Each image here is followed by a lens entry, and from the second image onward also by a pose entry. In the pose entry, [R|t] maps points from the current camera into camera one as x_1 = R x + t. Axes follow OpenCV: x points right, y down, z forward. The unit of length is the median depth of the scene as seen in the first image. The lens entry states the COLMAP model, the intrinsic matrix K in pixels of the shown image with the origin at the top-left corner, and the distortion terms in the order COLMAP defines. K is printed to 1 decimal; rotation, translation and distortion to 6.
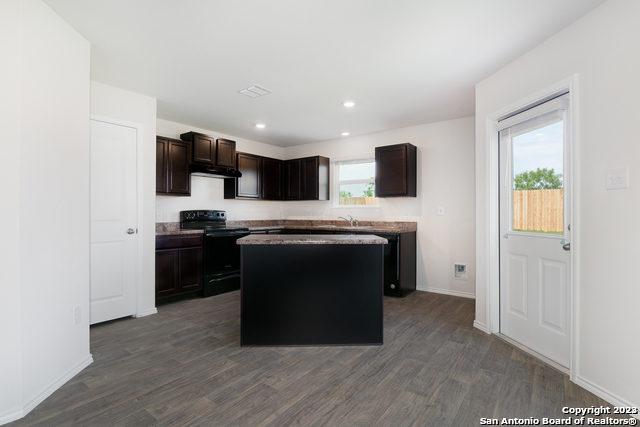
lens RADIAL K [[314.2, 0, 320.0], [0, 314.2, 213.5], [0, 0, 1]] dist [0.001229, 0.000112]
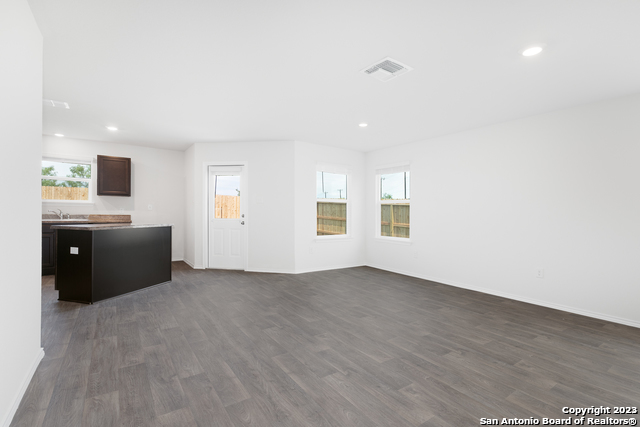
lens RADIAL K [[287.5, 0, 320.0], [0, 287.5, 213.5], [0, 0, 1]] dist [0.003822, 0.000066]
pose [[0.311910, -0.000111, 0.950112, -0.606100], [-0.019706, 0.999784, 0.006586, -0.003807], [-0.949907, -0.020777, 0.311840, -0.184599]]
